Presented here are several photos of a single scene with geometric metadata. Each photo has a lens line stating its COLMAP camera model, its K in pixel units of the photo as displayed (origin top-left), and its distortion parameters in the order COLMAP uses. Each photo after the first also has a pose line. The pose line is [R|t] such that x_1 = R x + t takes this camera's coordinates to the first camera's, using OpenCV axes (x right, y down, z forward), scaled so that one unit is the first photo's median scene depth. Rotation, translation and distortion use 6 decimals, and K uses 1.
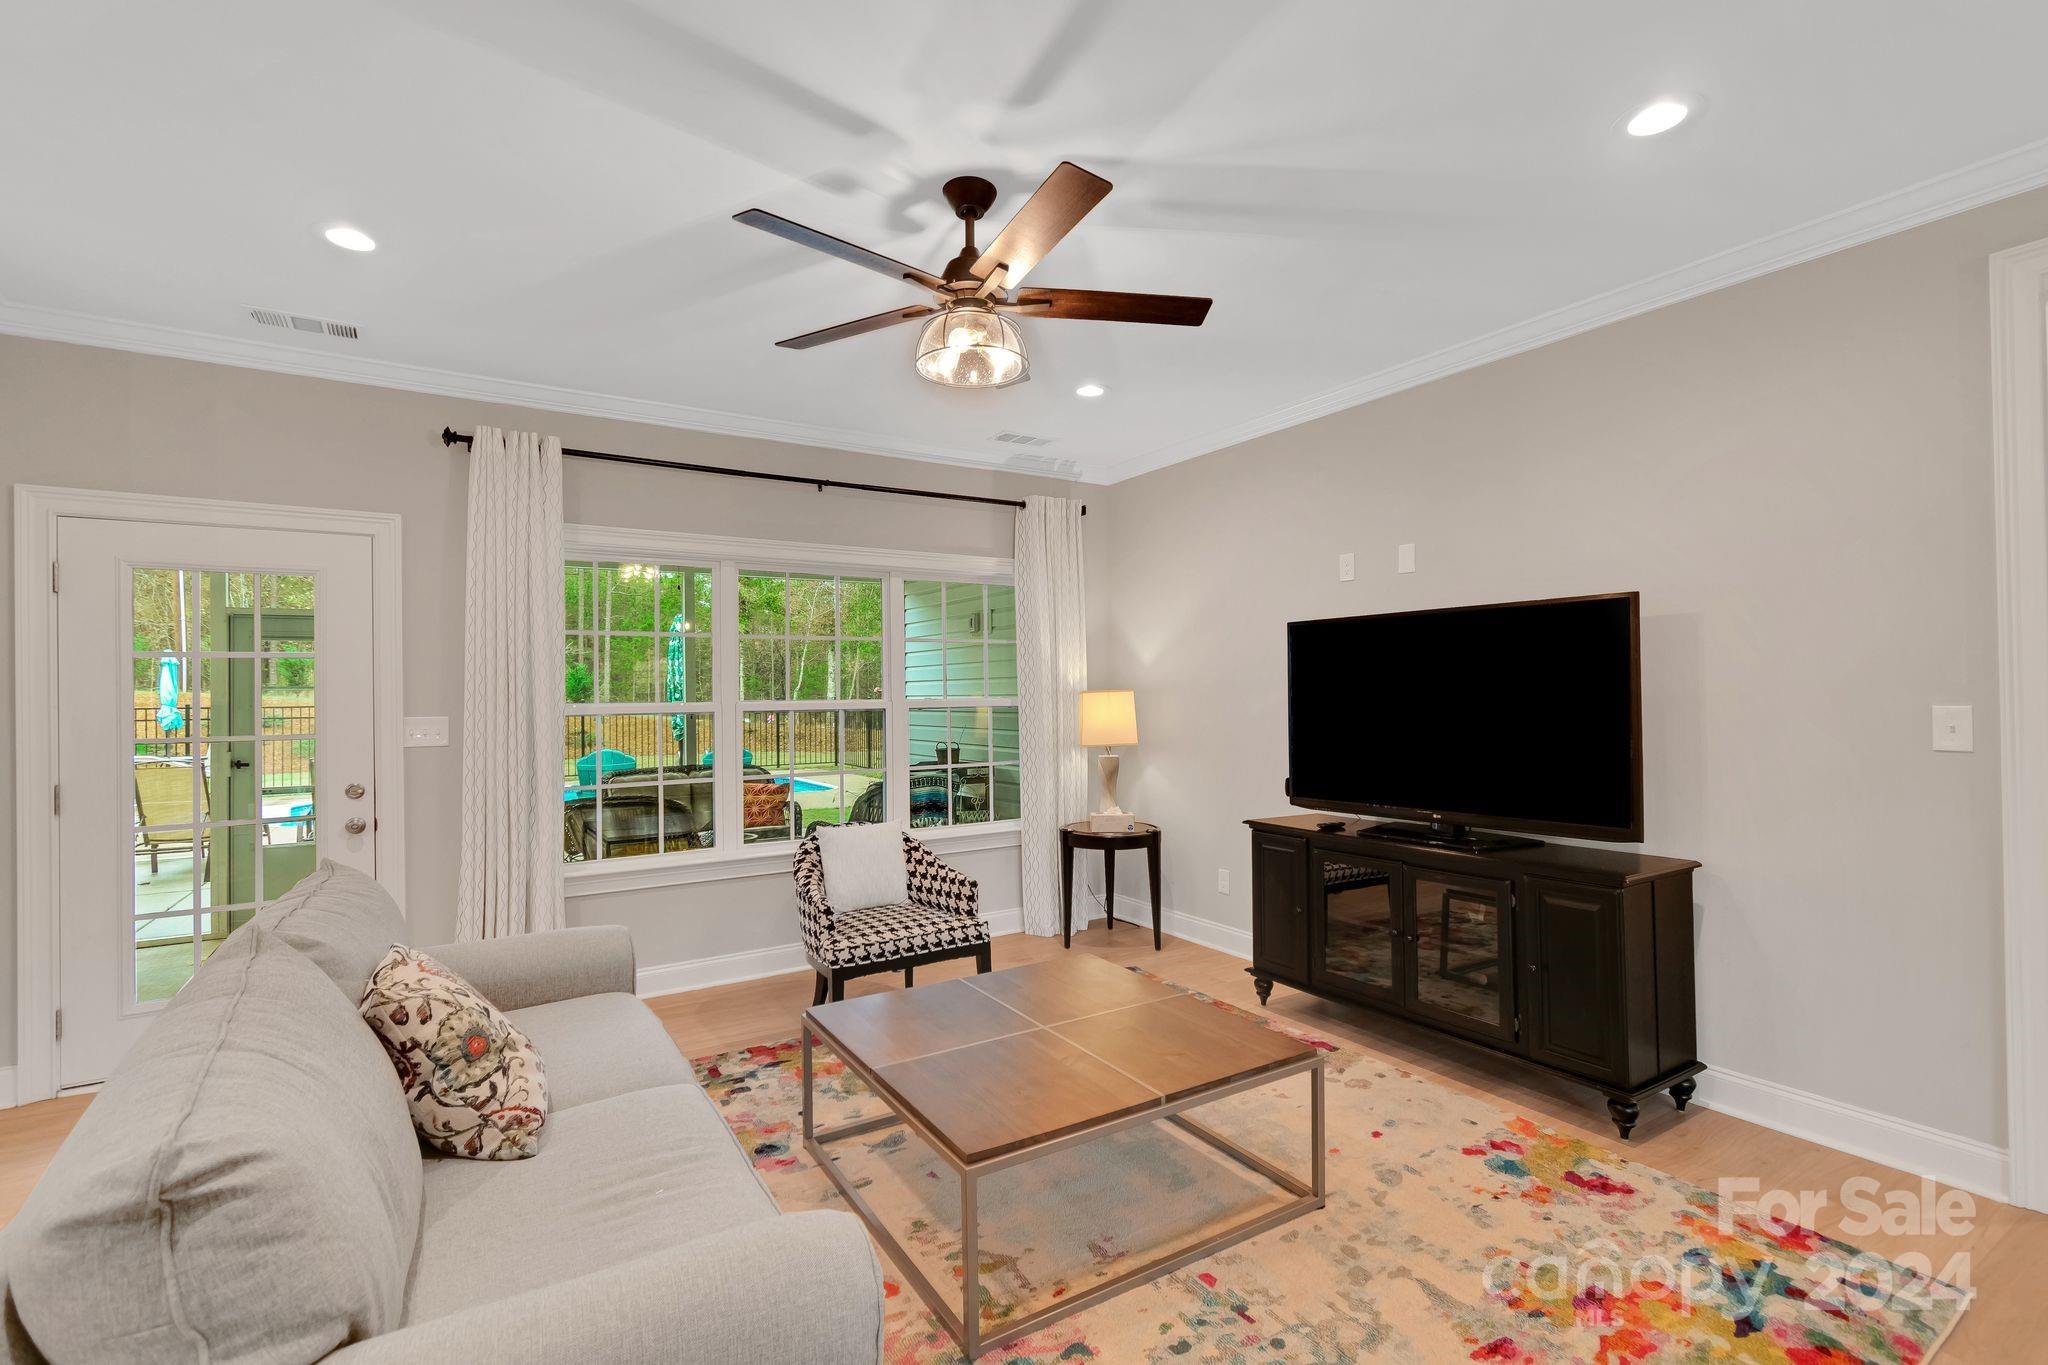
lens RADIAL K [[917.4, 0, 1020.5], [0, 917.4, 681.2], [0, 0, 1]] dist [0.000732, -0.000010]
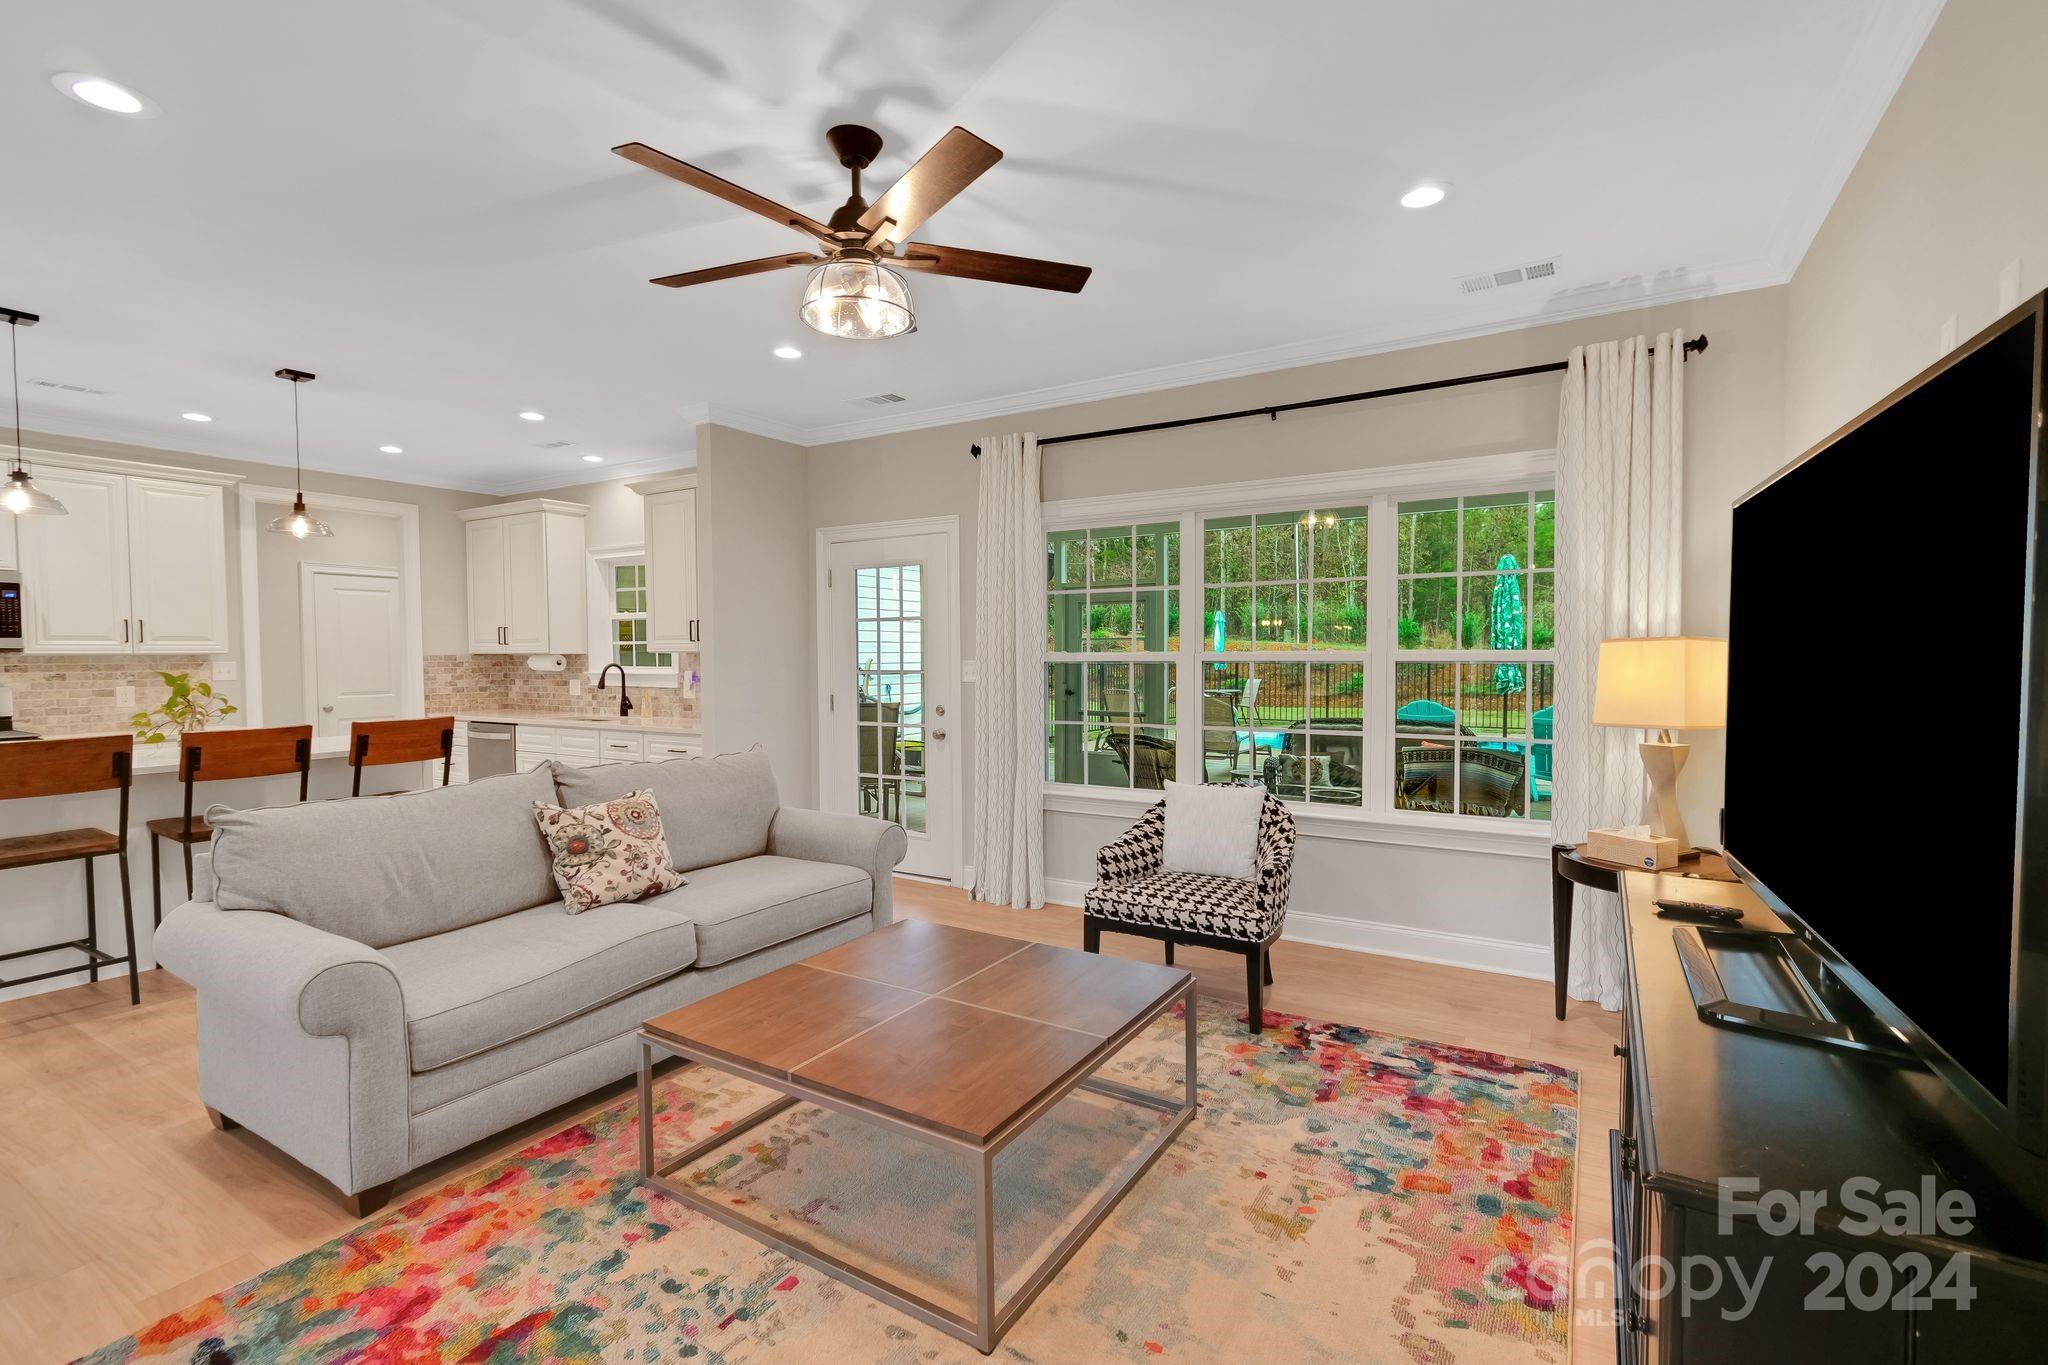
lens RADIAL K [[917.4, 0, 1020.5], [0, 917.4, 681.2], [0, 0, 1]] dist [0.000732, -0.000010]
pose [[0.445284, 0.036298, -0.894653, 0.697256], [0.013347, 0.998798, 0.047166, 0.006880], [0.895290, -0.032943, 0.444265, 0.517866]]
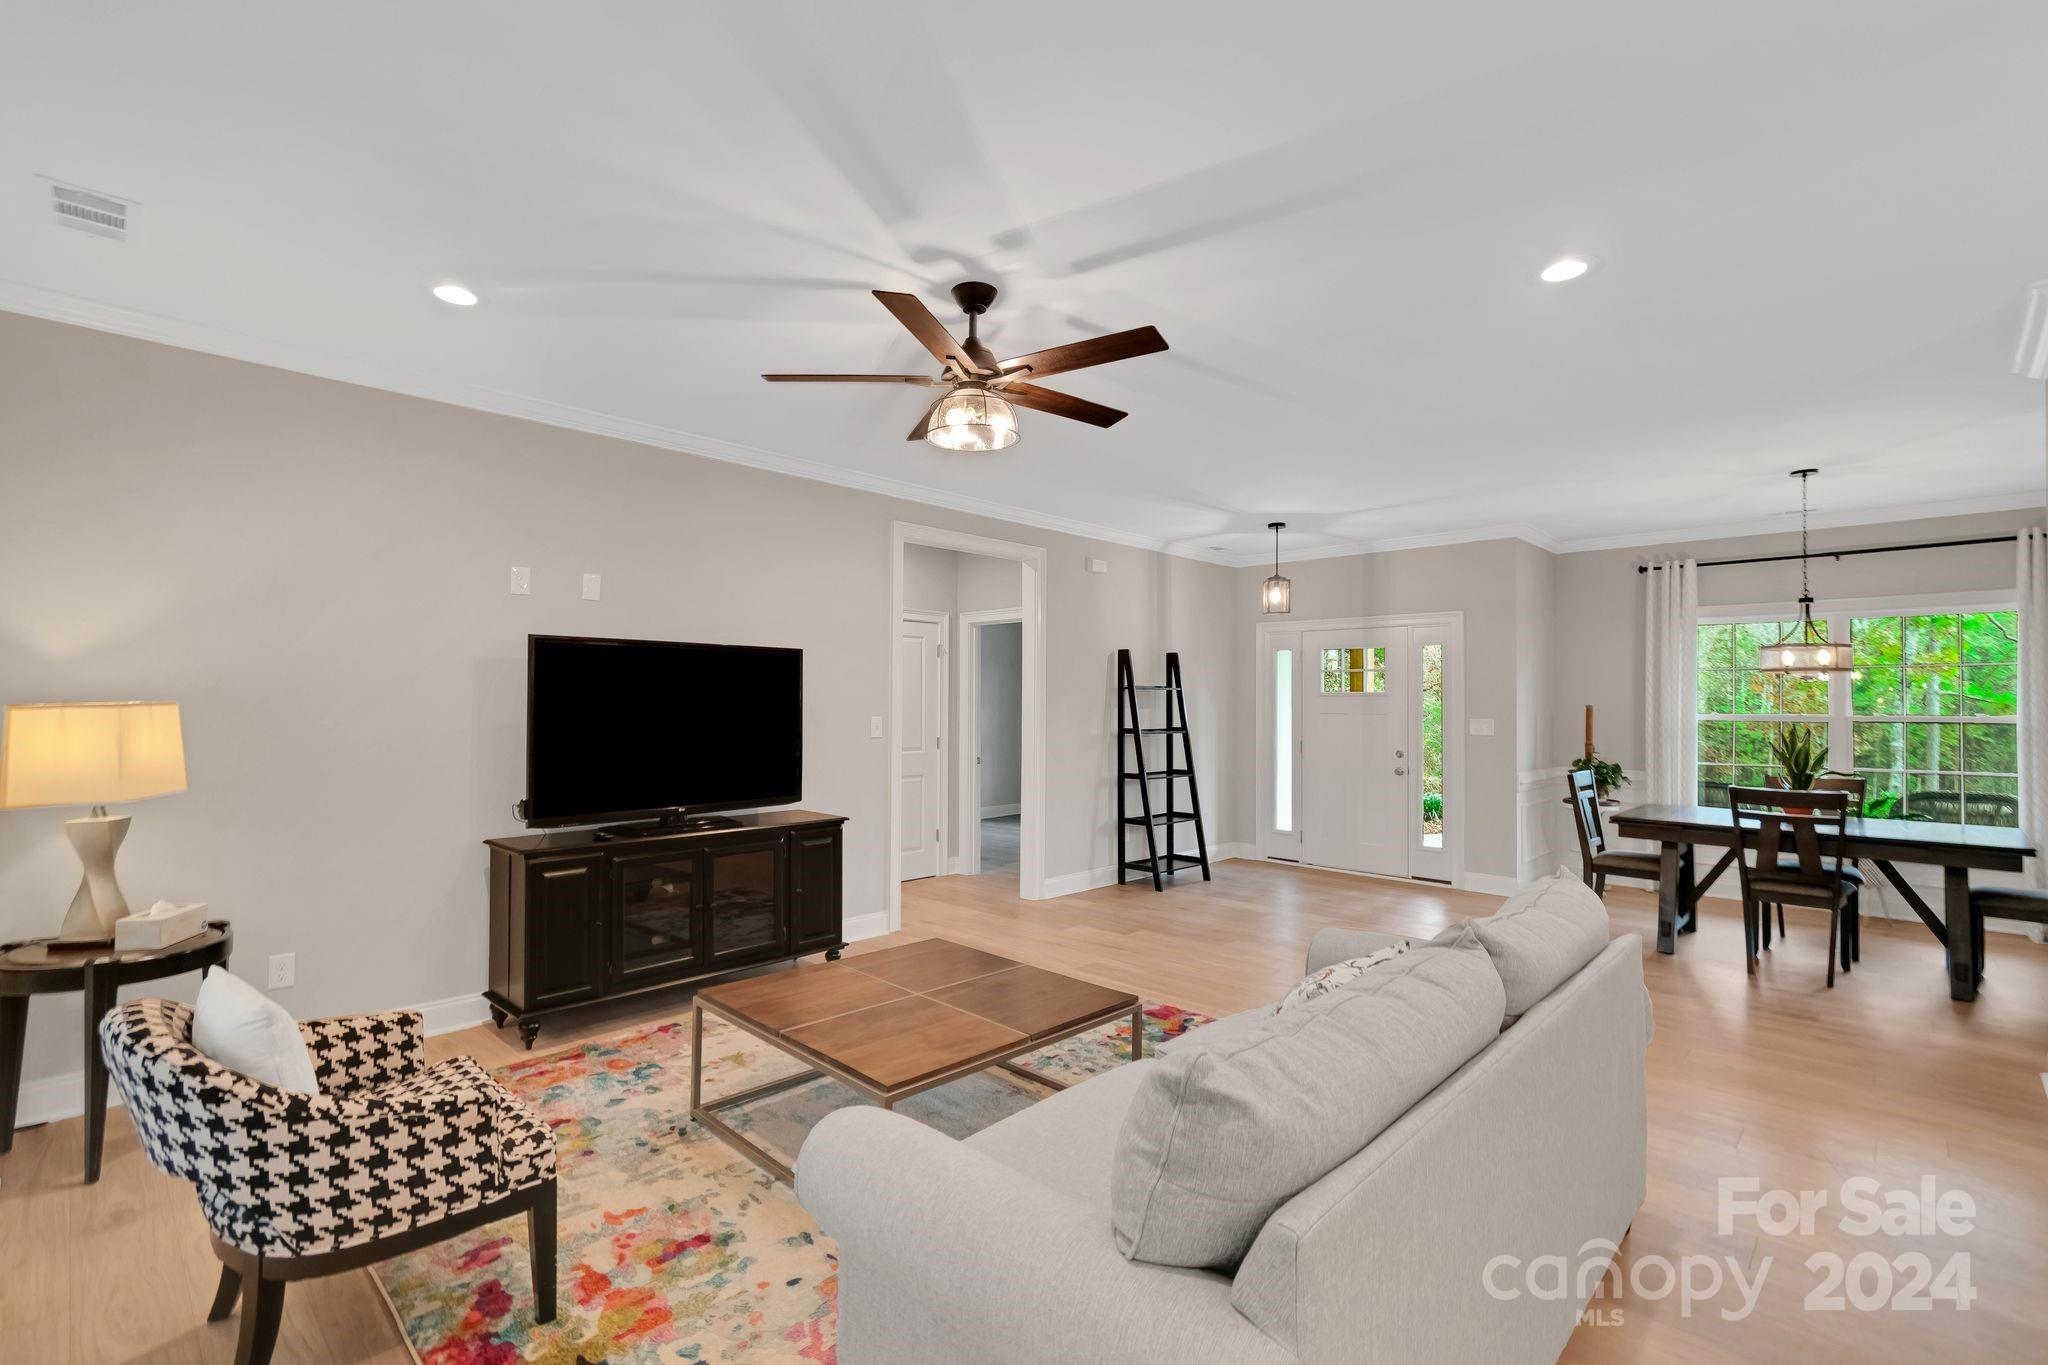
lens RADIAL K [[923.5, 0, 1037.3], [0, 923.5, 705.7], [0, 0, 1]] dist [0.002445, 0.000024]
pose [[-0.254223, 0.003010, 0.967141, -0.910394], [-0.018343, 0.999800, -0.007934, 0.008020], [-0.966972, -0.019757, -0.254117, 0.898875]]
